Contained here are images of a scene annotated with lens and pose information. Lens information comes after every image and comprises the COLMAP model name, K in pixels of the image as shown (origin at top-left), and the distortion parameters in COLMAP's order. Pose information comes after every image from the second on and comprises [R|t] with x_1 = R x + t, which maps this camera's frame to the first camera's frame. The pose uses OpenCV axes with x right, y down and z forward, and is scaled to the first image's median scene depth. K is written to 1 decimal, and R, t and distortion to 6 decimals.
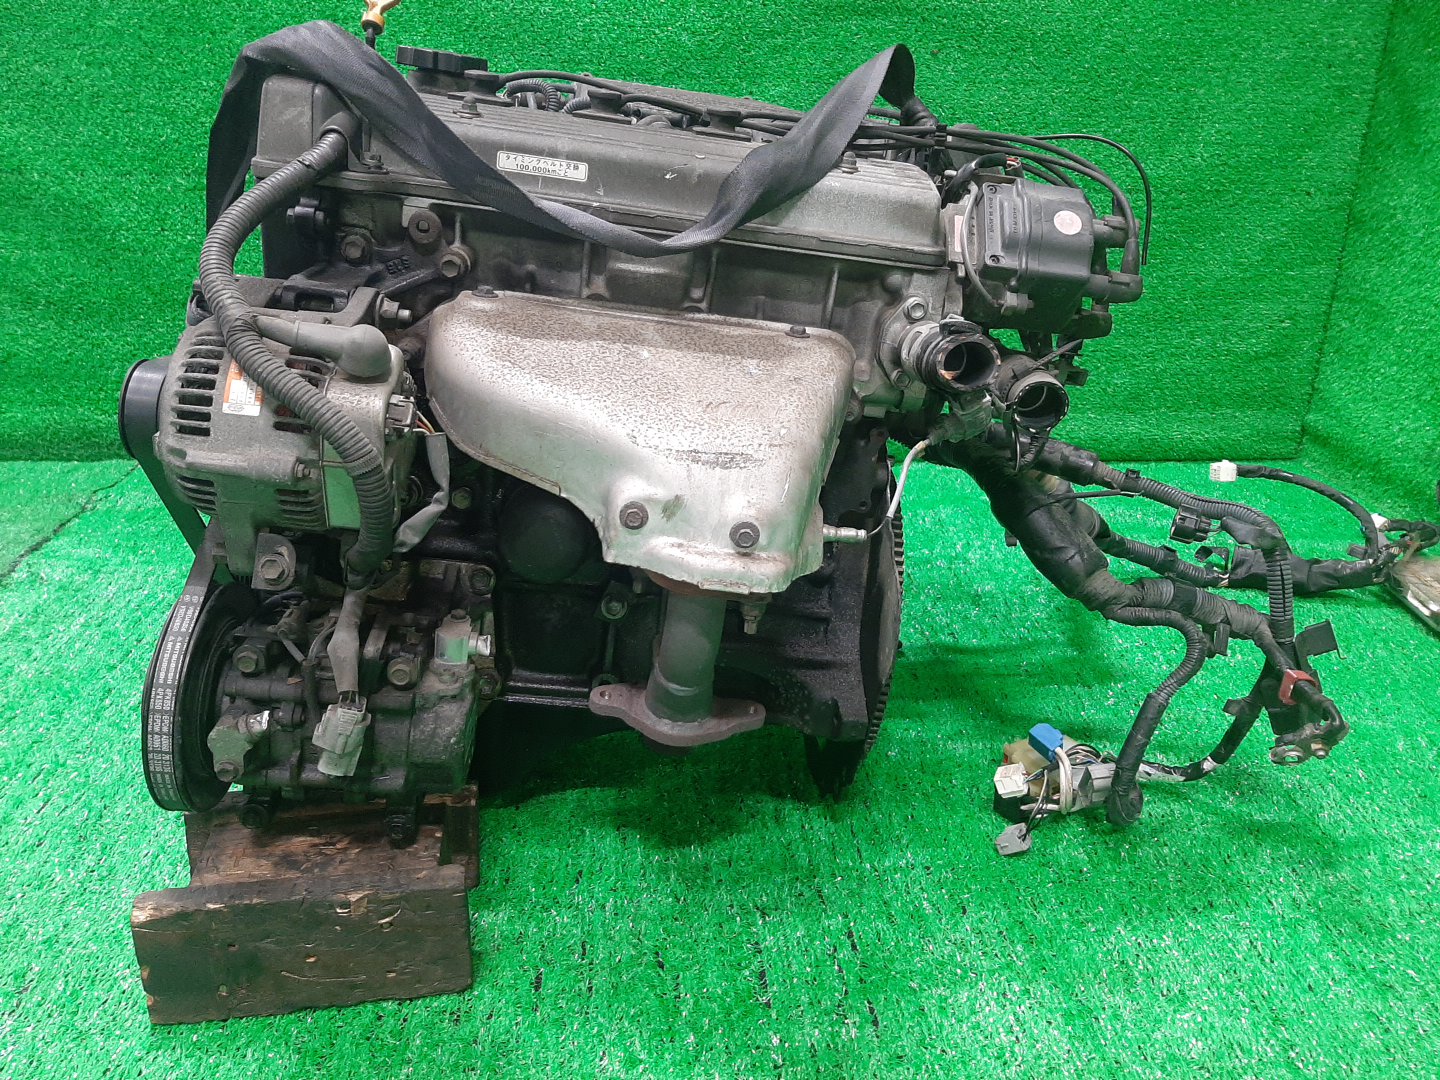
lens RADIAL K [[1093.7, 0, 720.0], [0, 1093.7, 540.0], [0, 0, 1]] dist [0.035221, -0.001817]
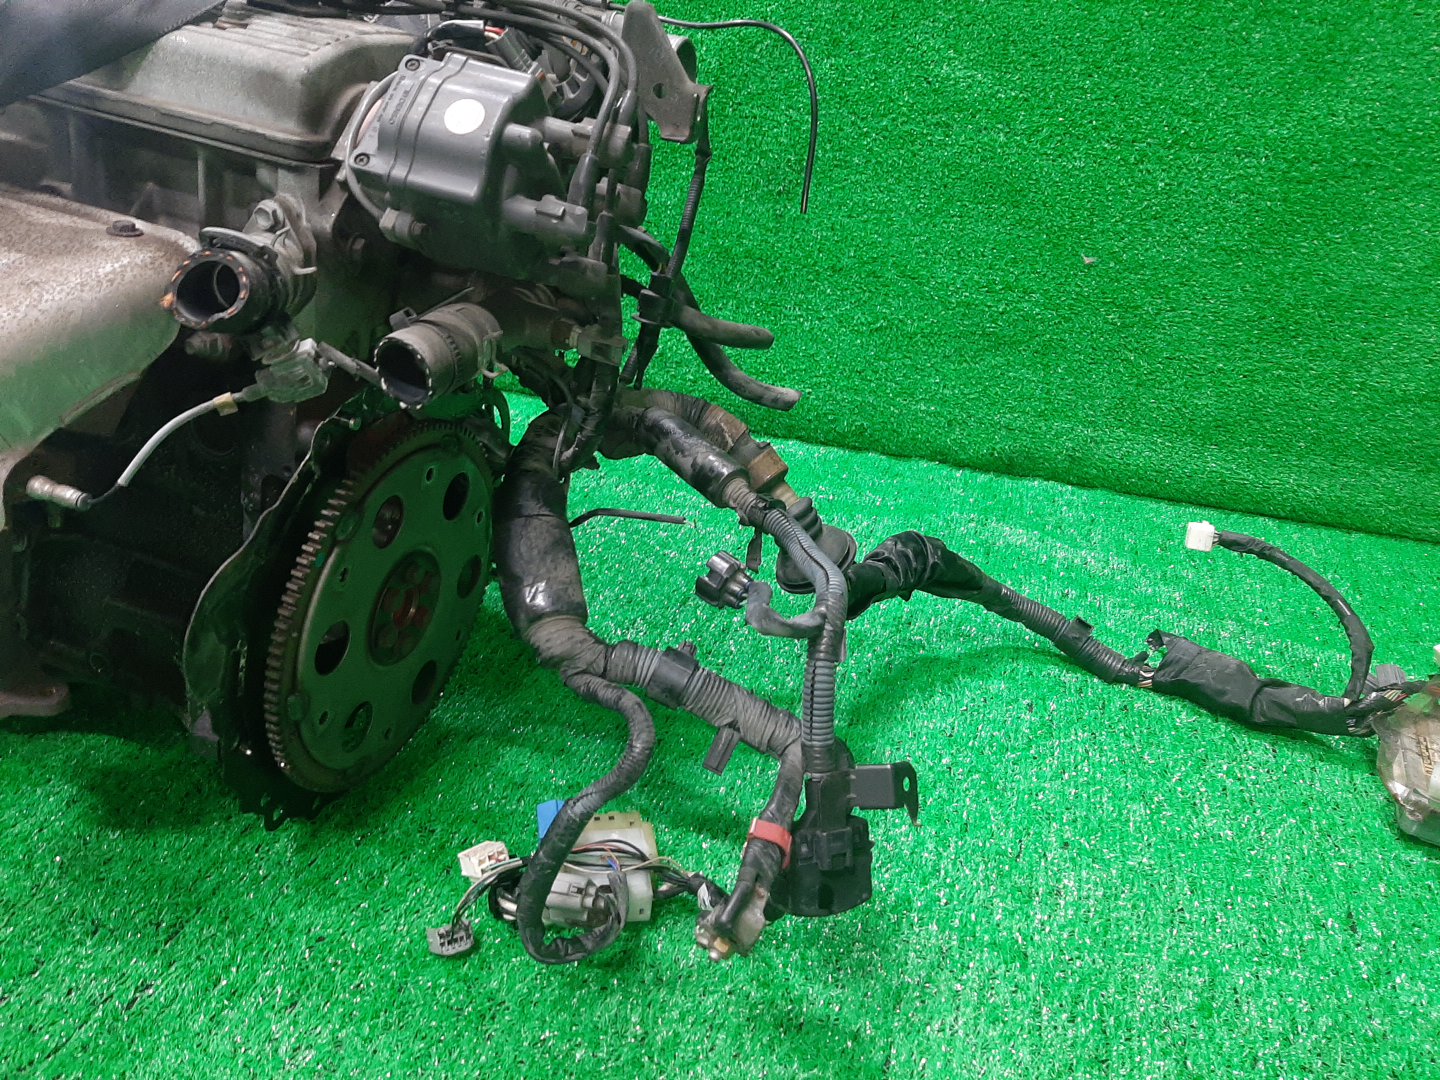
lens RADIAL K [[1102.8, 0, 720.0], [0, 1102.8, 540.0], [0, 0, 1]] dist [-0.005175, -0.005485]
pose [[0.932321, 0.190870, -0.307157, 0.652644], [-0.178409, 0.981574, 0.068429, -0.090065], [0.314558, -0.008998, 0.949196, 0.343287]]
